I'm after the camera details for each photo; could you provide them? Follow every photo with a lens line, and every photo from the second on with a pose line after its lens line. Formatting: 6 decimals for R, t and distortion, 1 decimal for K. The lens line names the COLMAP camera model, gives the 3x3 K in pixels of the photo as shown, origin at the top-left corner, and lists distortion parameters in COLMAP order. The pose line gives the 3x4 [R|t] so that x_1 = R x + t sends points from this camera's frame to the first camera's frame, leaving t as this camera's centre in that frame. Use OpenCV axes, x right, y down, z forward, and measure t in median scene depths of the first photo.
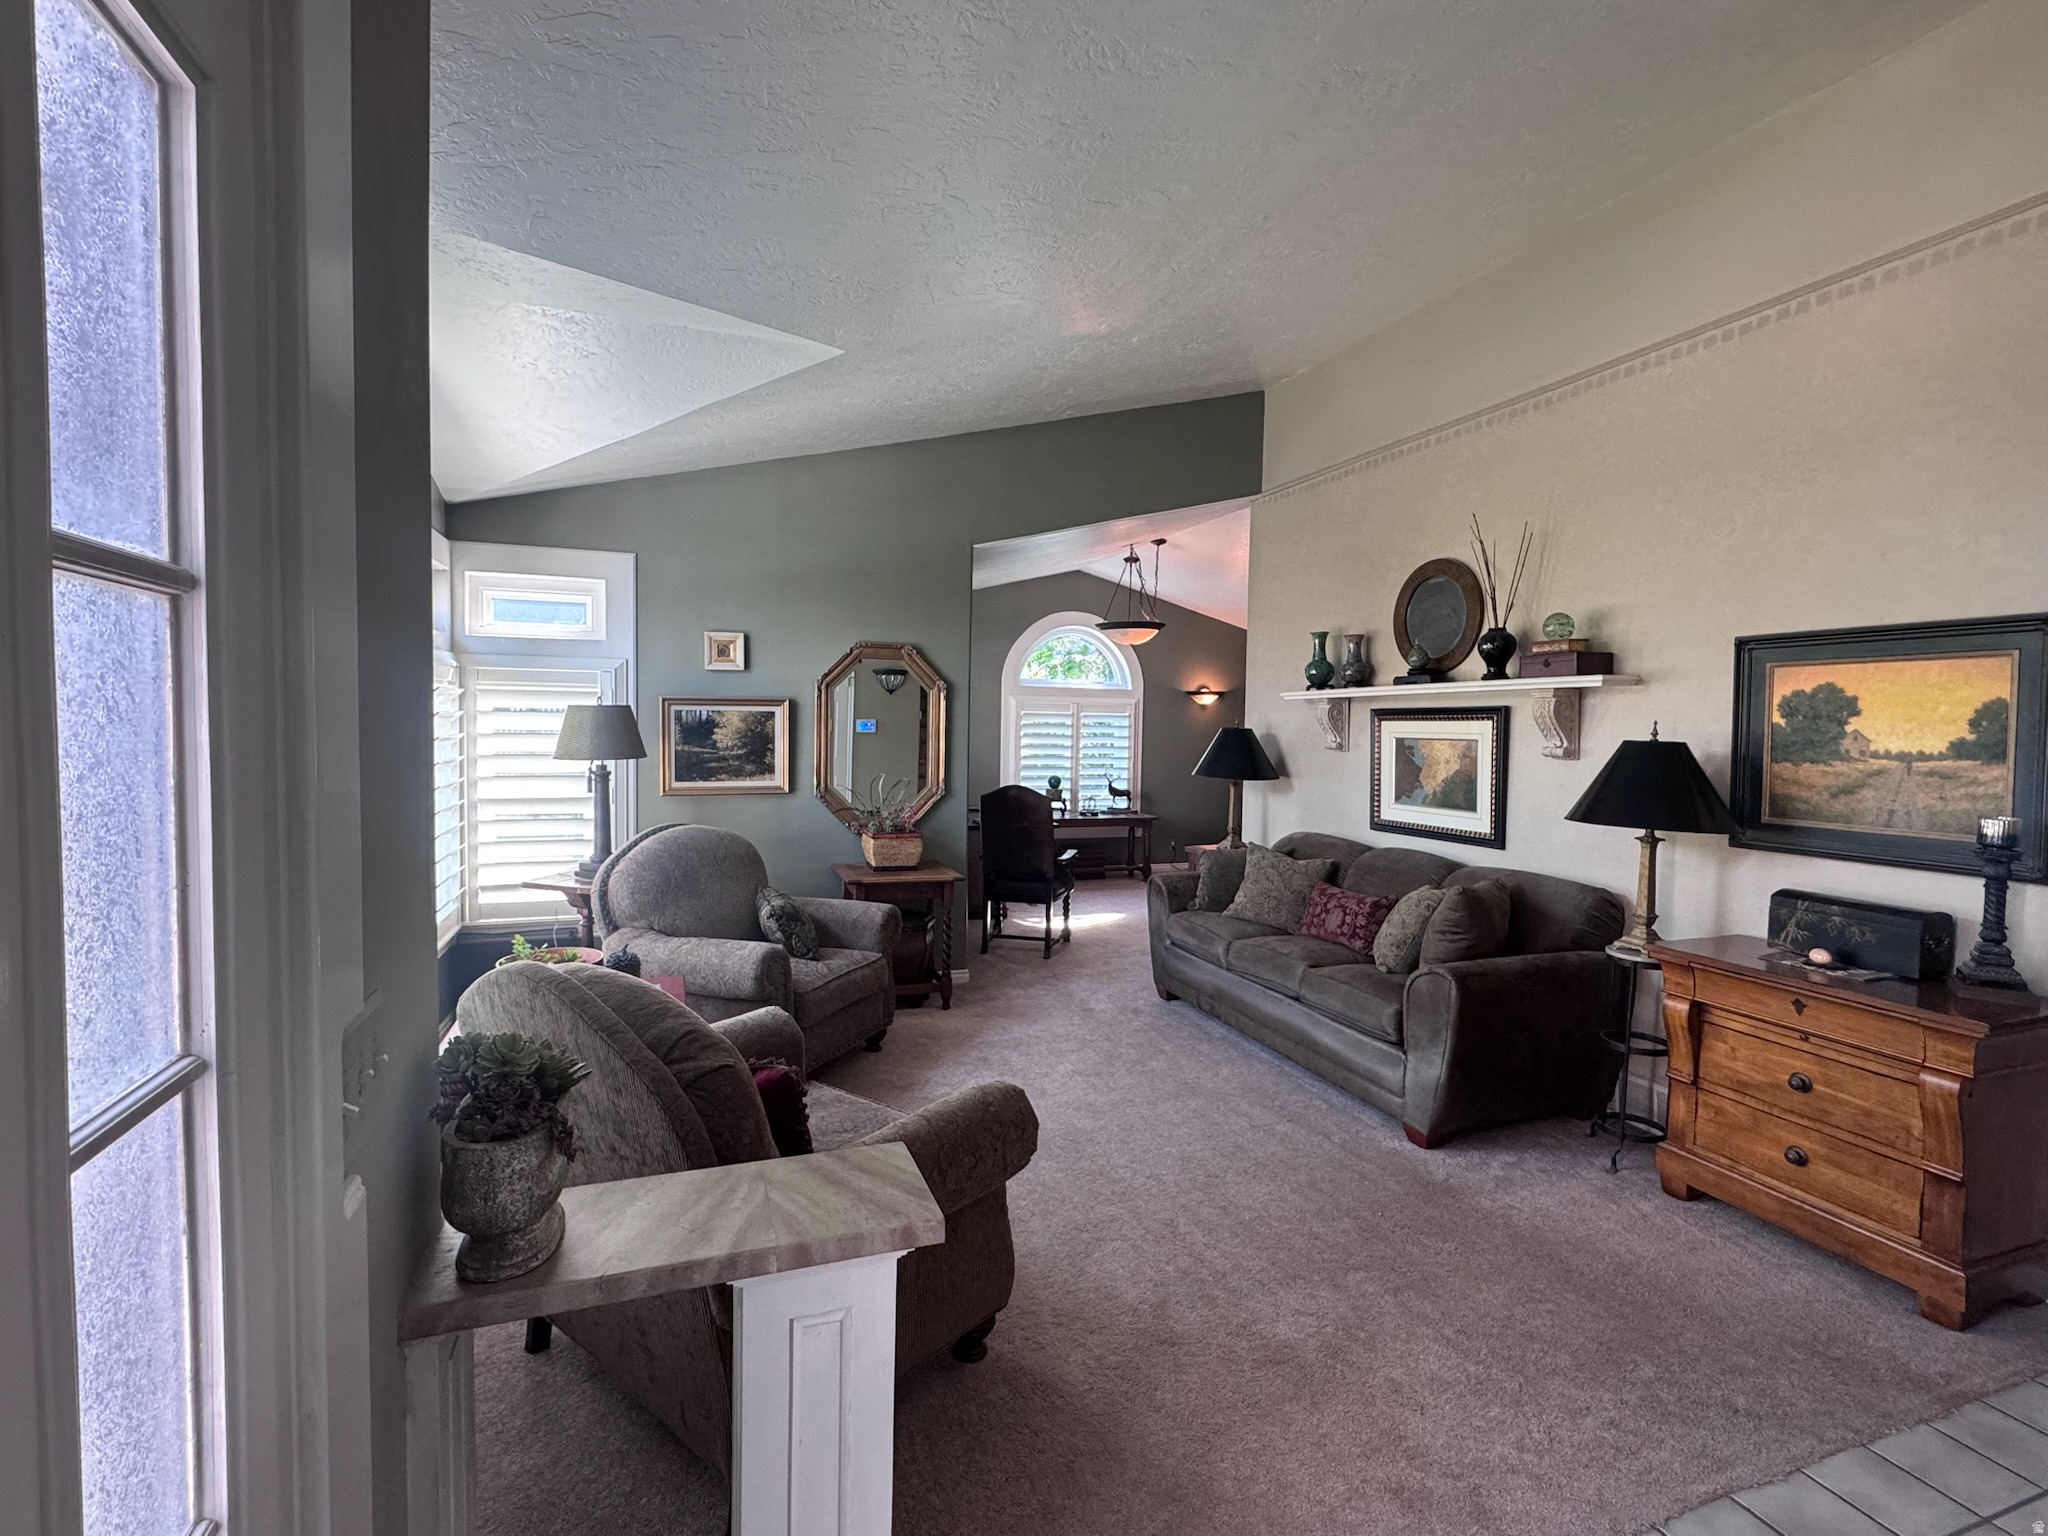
lens RADIAL K [[939.0, 0, 1018.2], [0, 939.0, 764.9], [0, 0, 1]] dist [-0.003674, 0.000732]
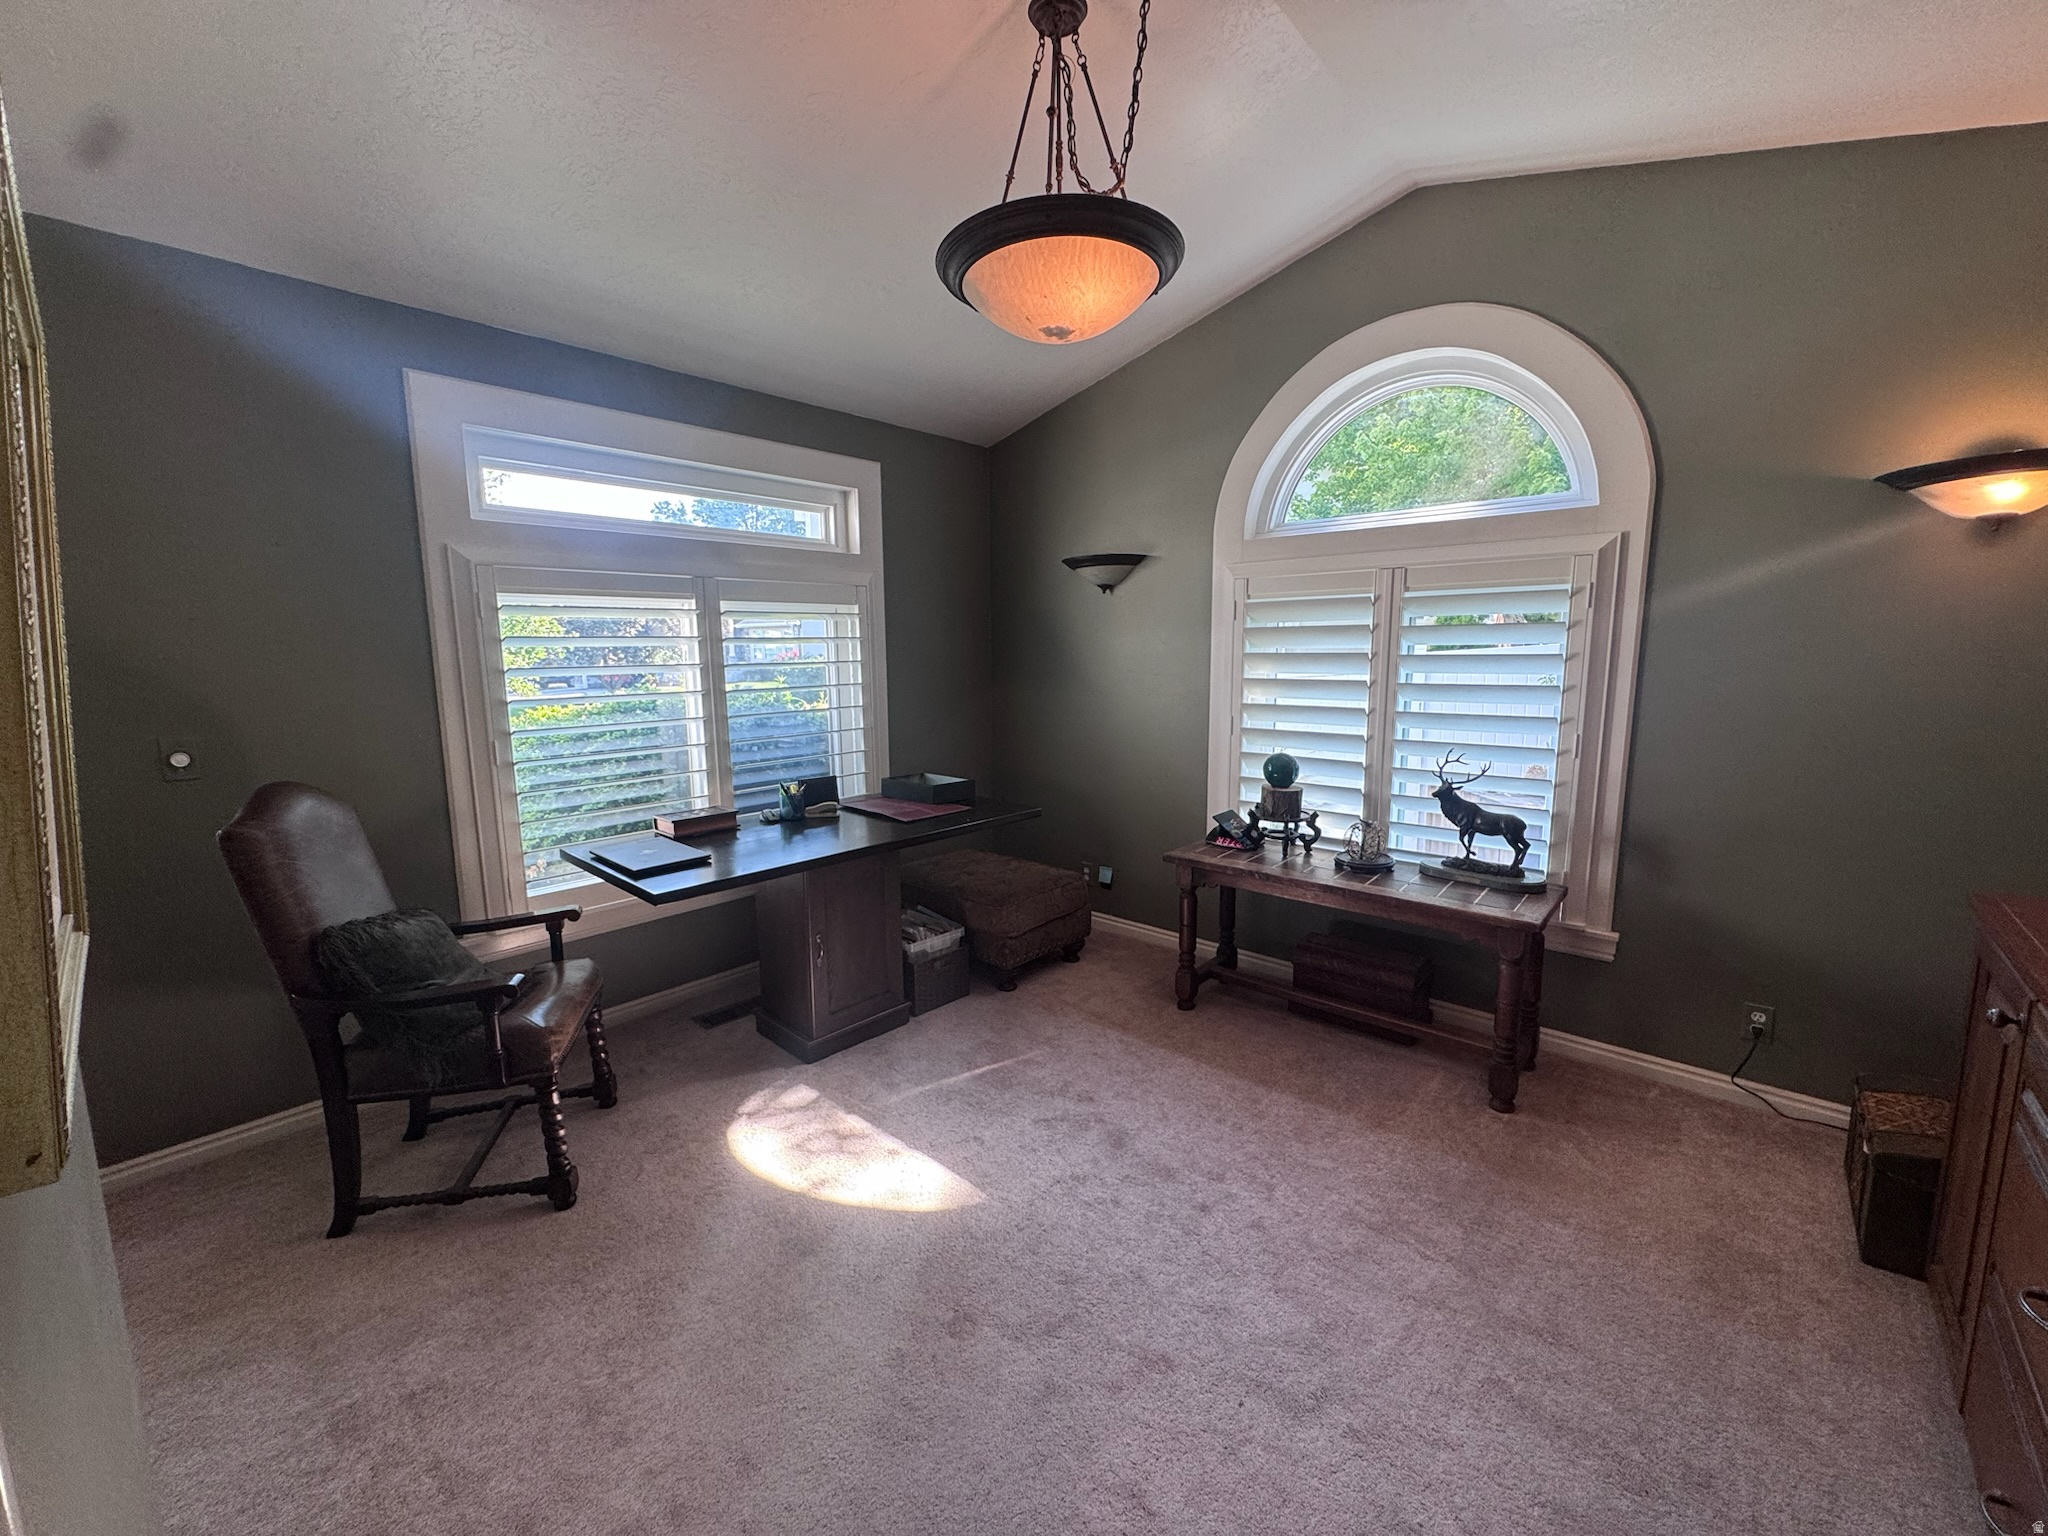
lens RADIAL K [[817.3, 0, 1021.9], [0, 817.3, 764.9], [0, 0, 1]] dist [-0.003710, 0.000673]
pose [[0.472303, 0.098917, -0.875868, 0.285898], [-0.021036, 0.994665, 0.100990, -0.016866], [0.881185, -0.029273, 0.471864, 0.714903]]
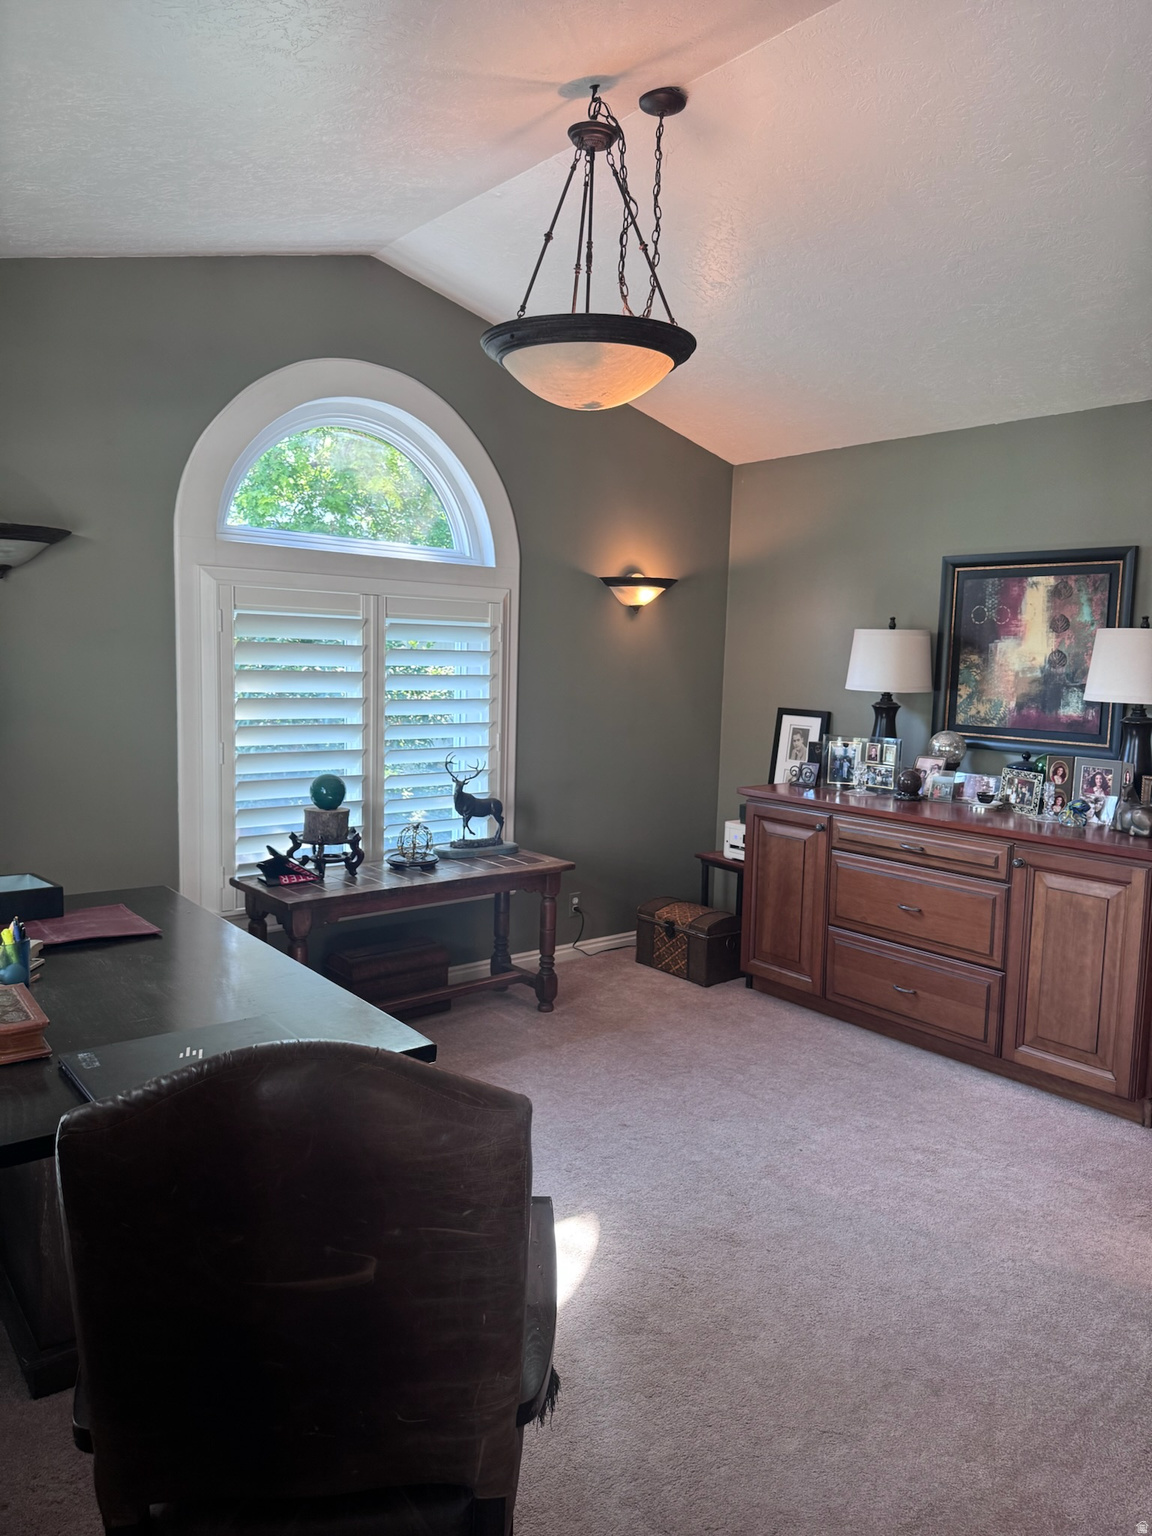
lens RADIAL K [[1053.6, 0, 576.0], [0, 1053.6, 768.0], [0, 0, 1]] dist [0.002088, -0.000101]
pose [[0.942598, -0.027089, 0.332830, -0.010028], [0.004441, 0.997633, 0.068621, -0.020674], [-0.333901, -0.063204, 0.940487, 0.532274]]
